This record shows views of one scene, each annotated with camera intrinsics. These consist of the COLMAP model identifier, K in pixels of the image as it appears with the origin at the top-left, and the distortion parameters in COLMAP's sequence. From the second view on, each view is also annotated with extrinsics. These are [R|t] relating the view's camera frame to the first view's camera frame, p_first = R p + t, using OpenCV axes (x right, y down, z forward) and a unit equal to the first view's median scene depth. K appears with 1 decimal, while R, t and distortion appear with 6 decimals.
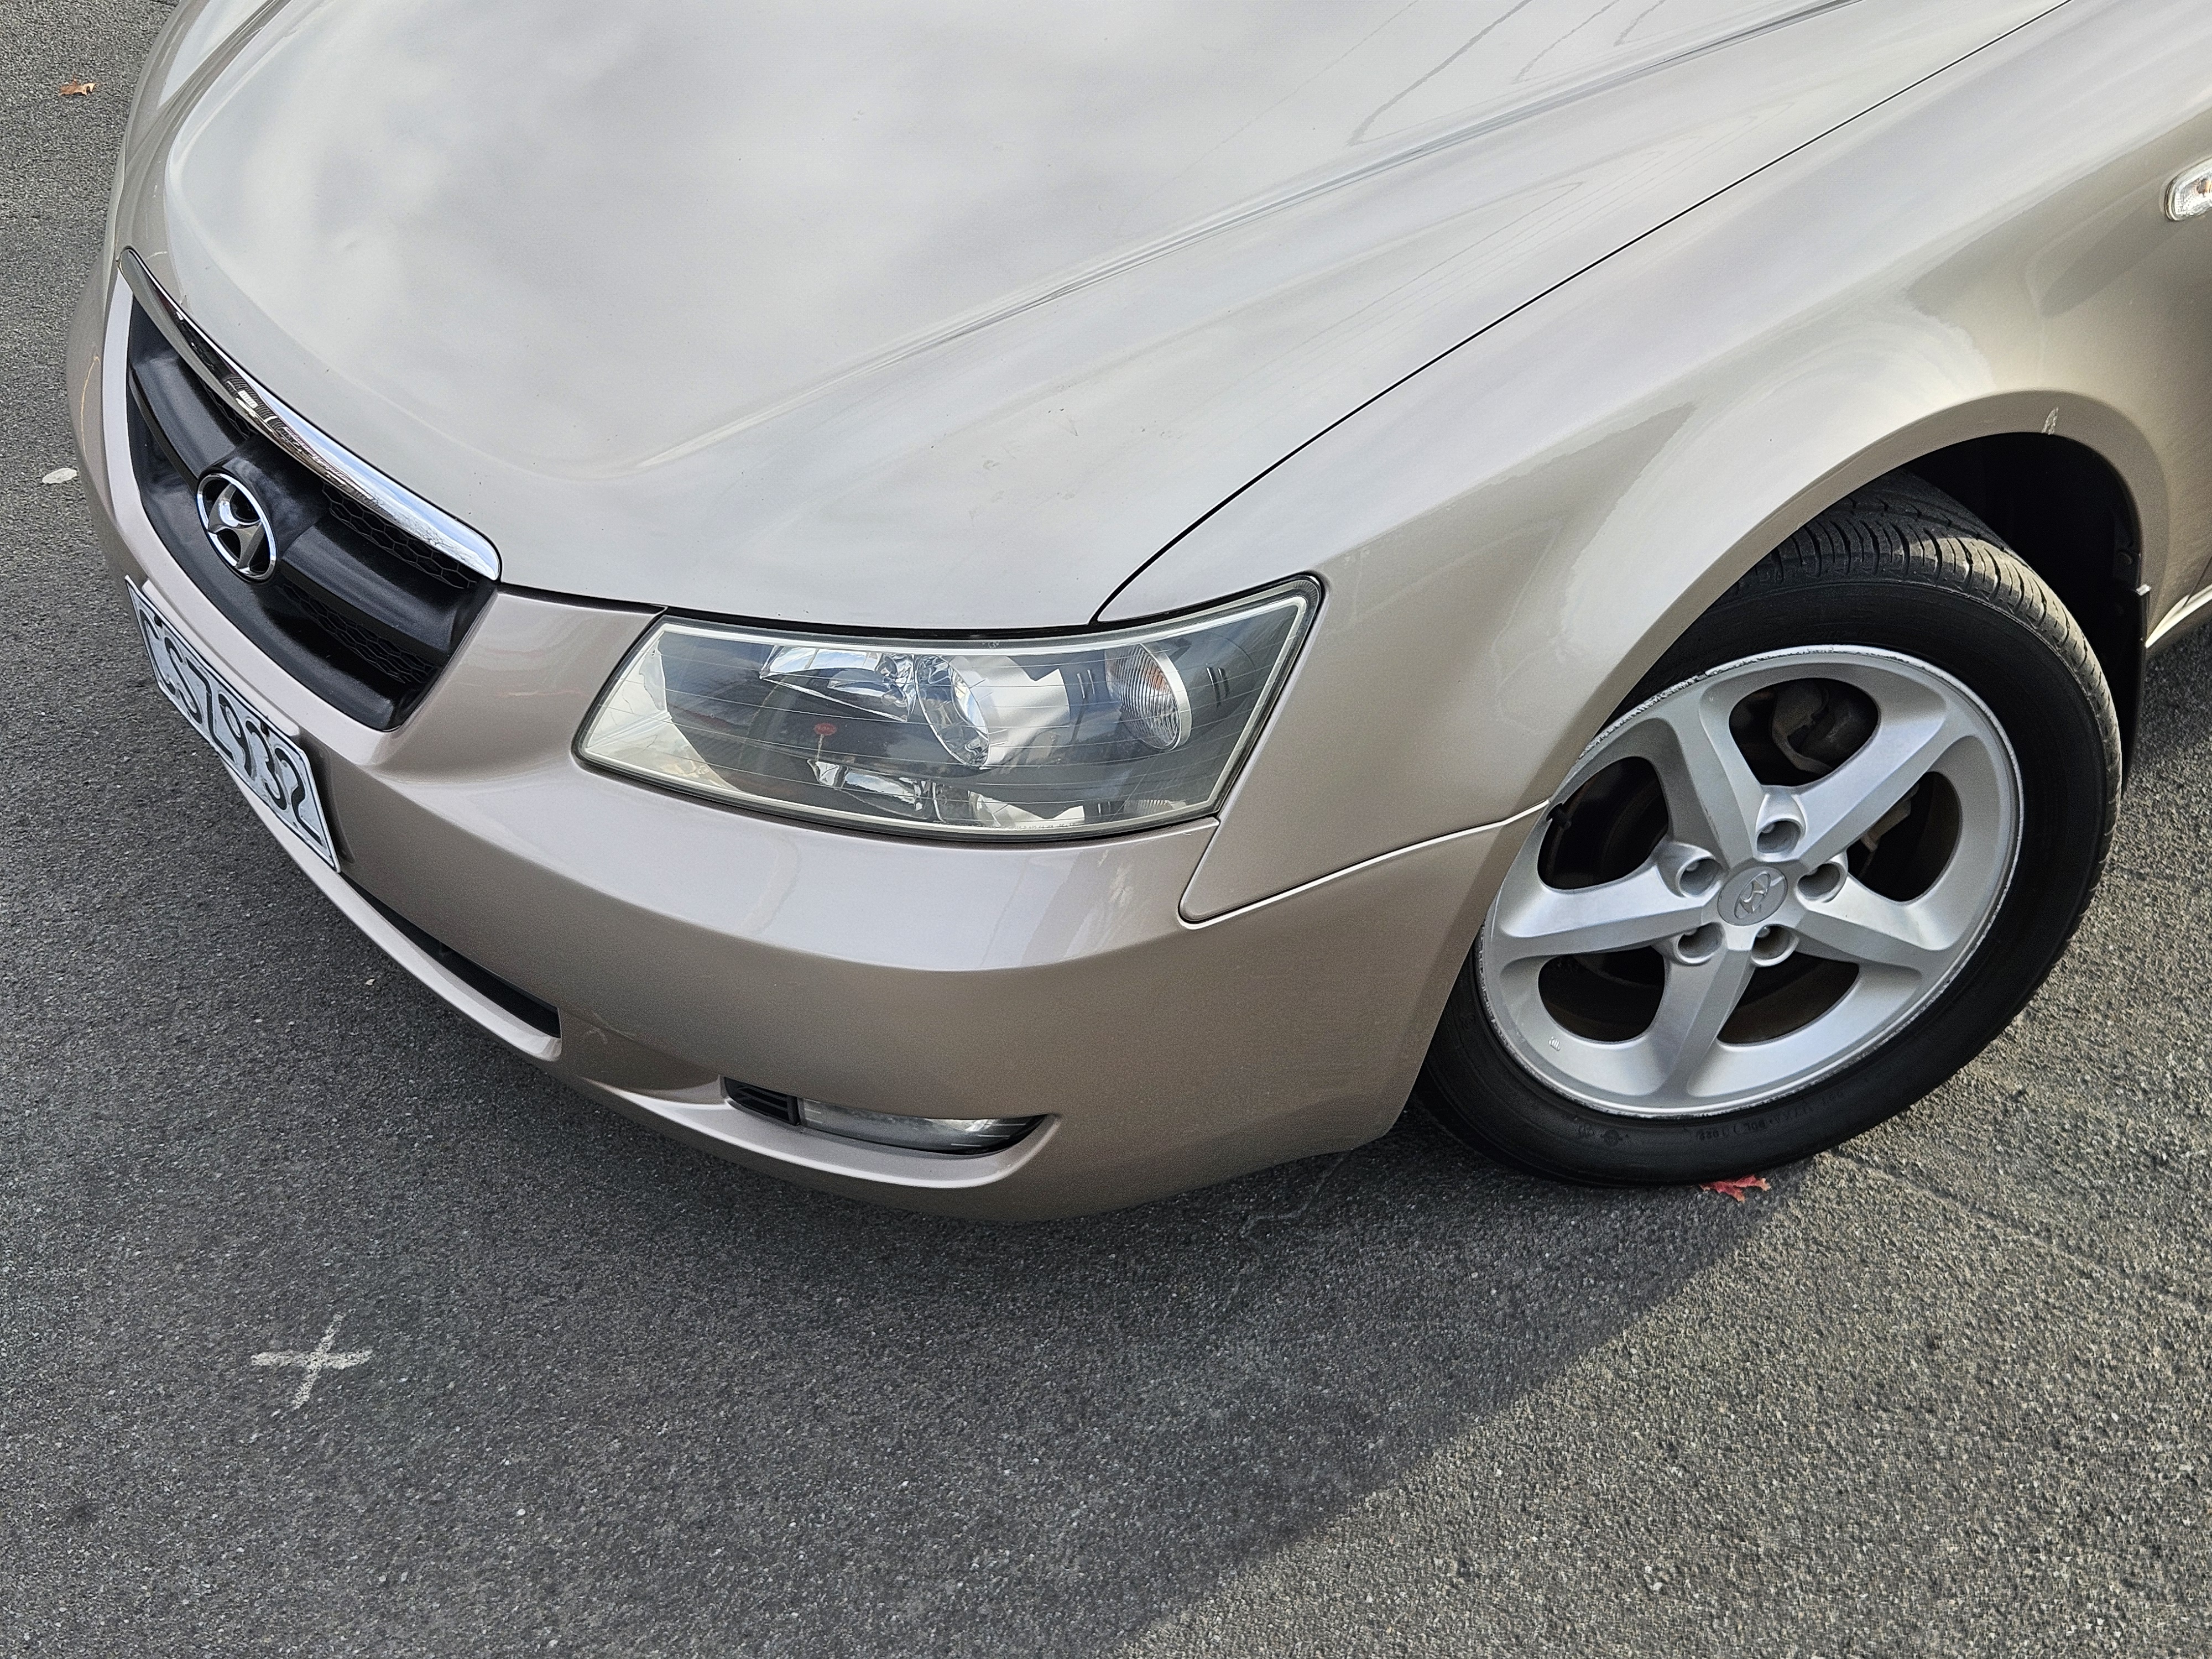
lens RADIAL K [[2947.5, 0, 1105.3], [0, 2947.5, 826.7], [0, 0, 1]] dist [0.106465, 0.000000]
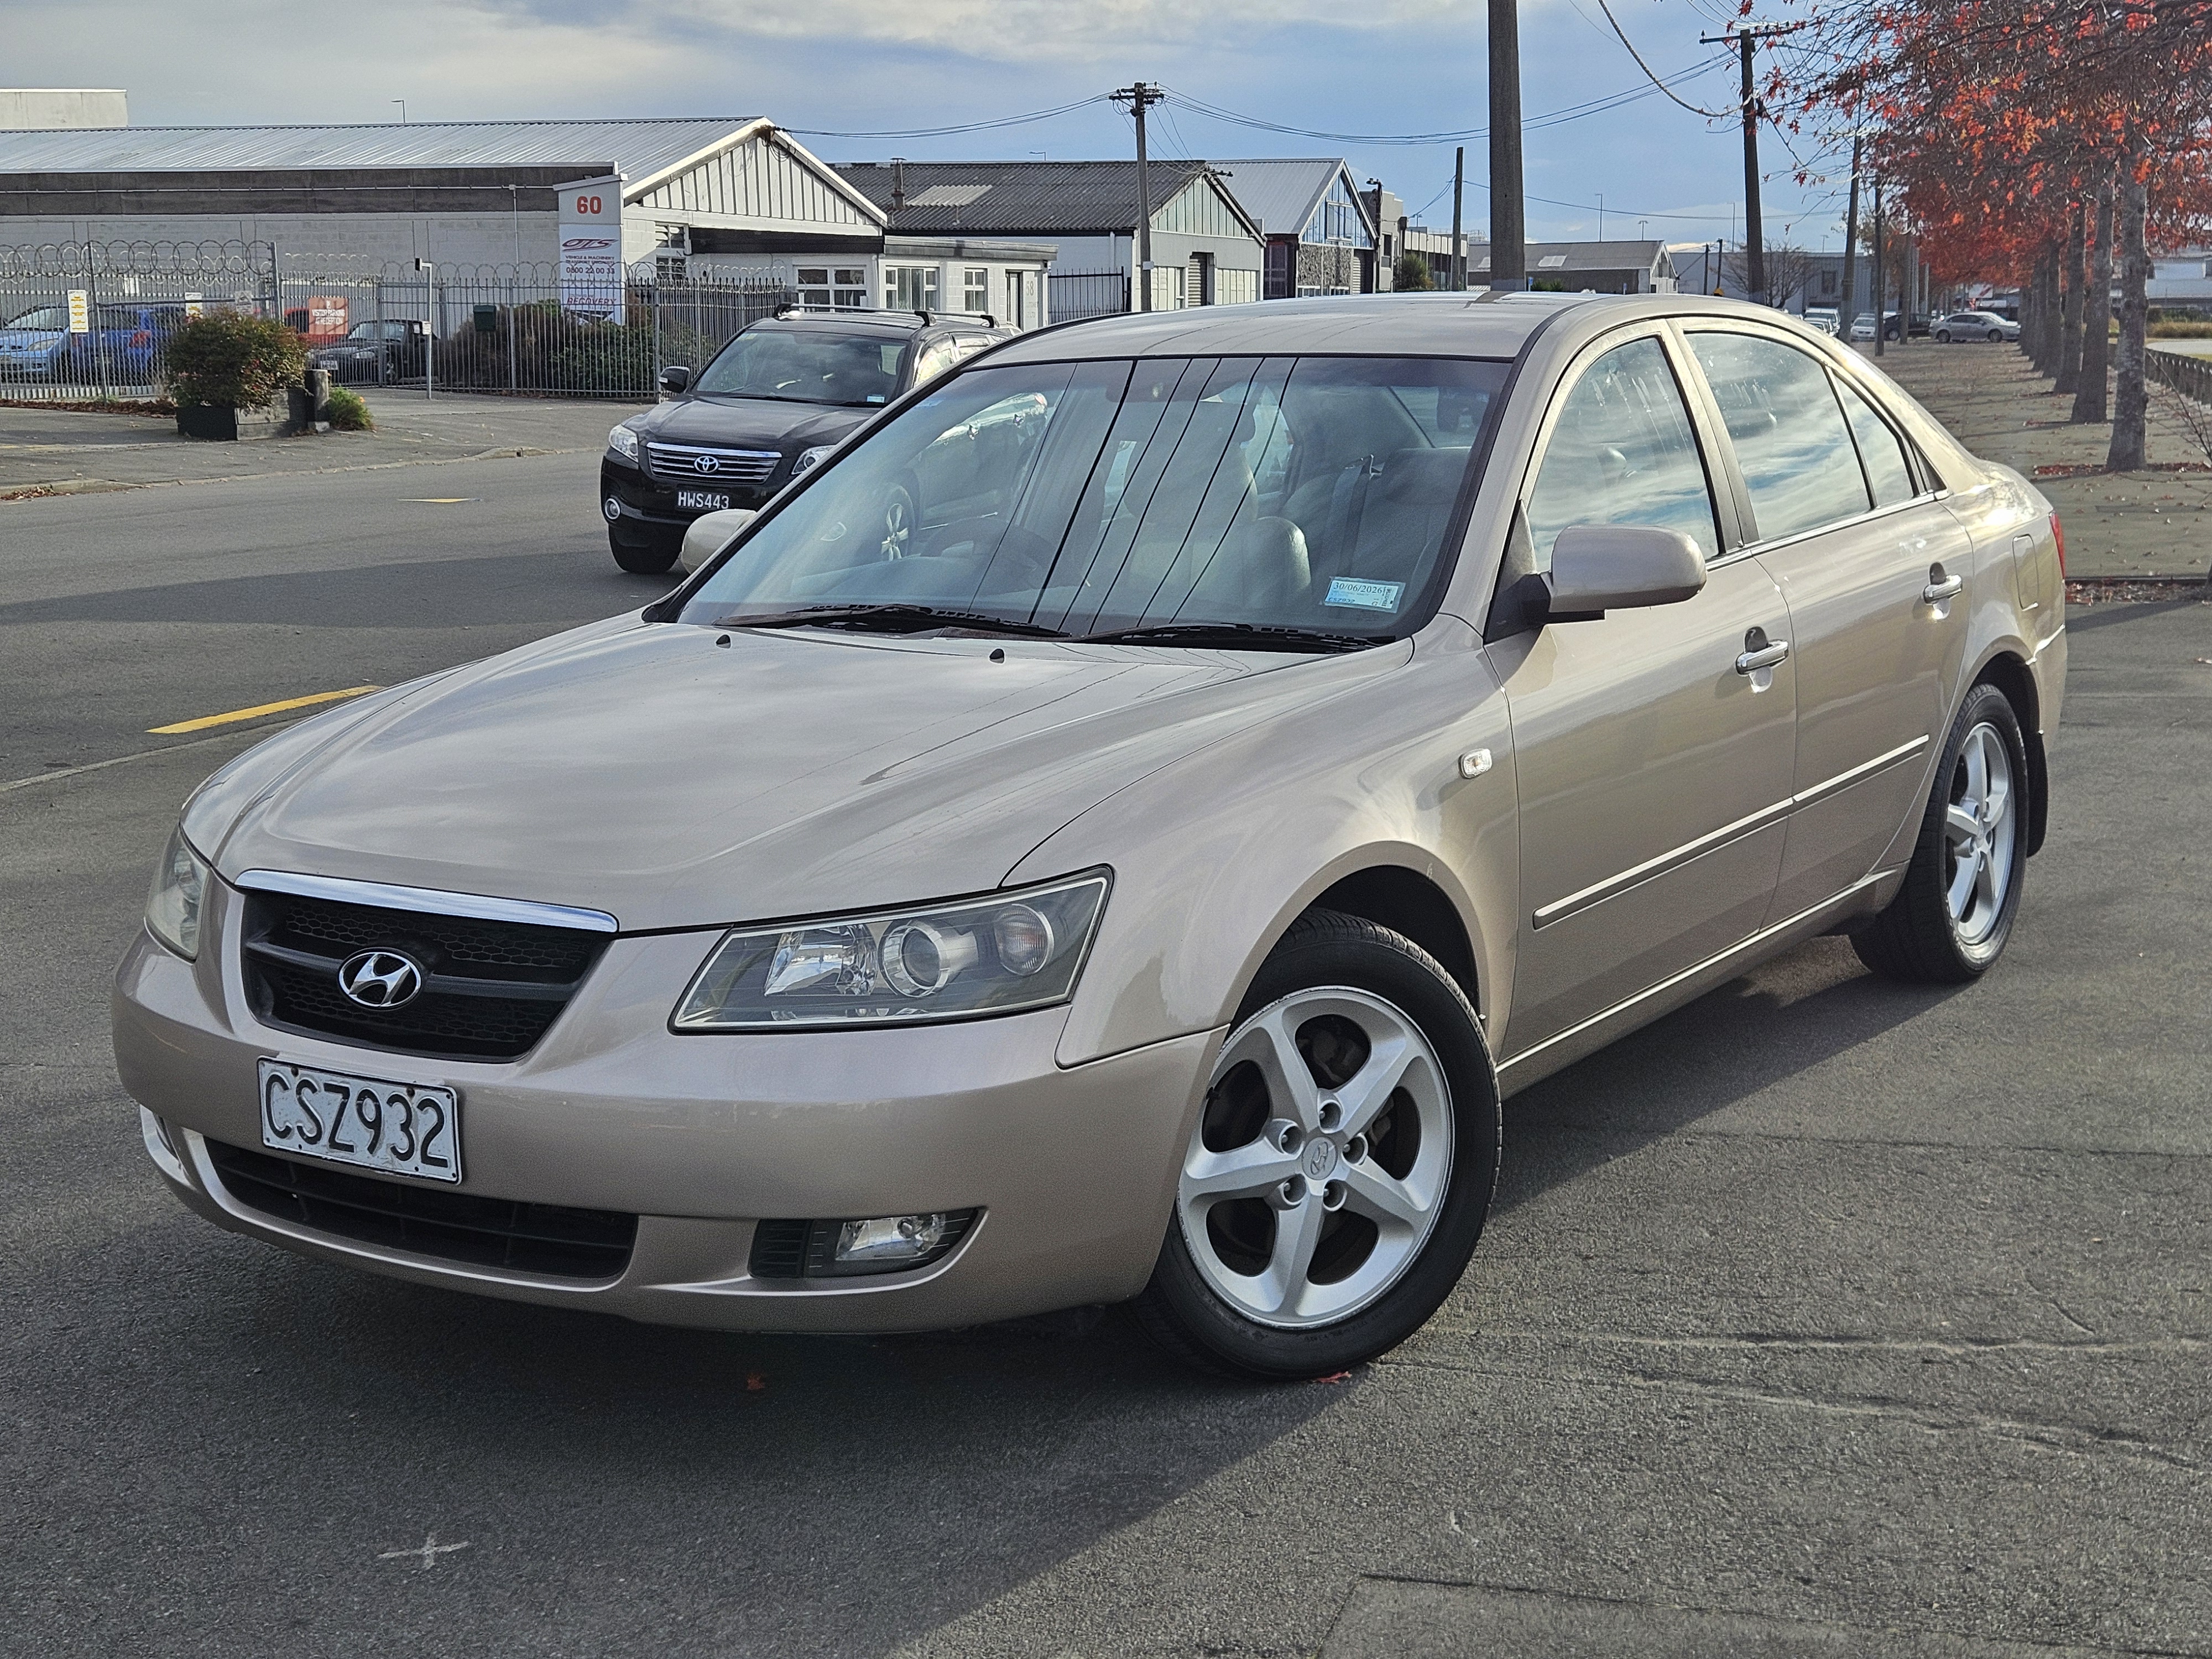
lens RADIAL K [[2947.5, 0, 1104.2], [0, 2947.5, 832.5], [0, 0, 1]] dist [0.106465, 0.000000]
pose [[0.949748, -0.013786, 0.312711, -0.411042], [0.162166, 0.876175, -0.453894, 0.592919], [-0.267732, 0.481796, 0.834382, -0.439767]]
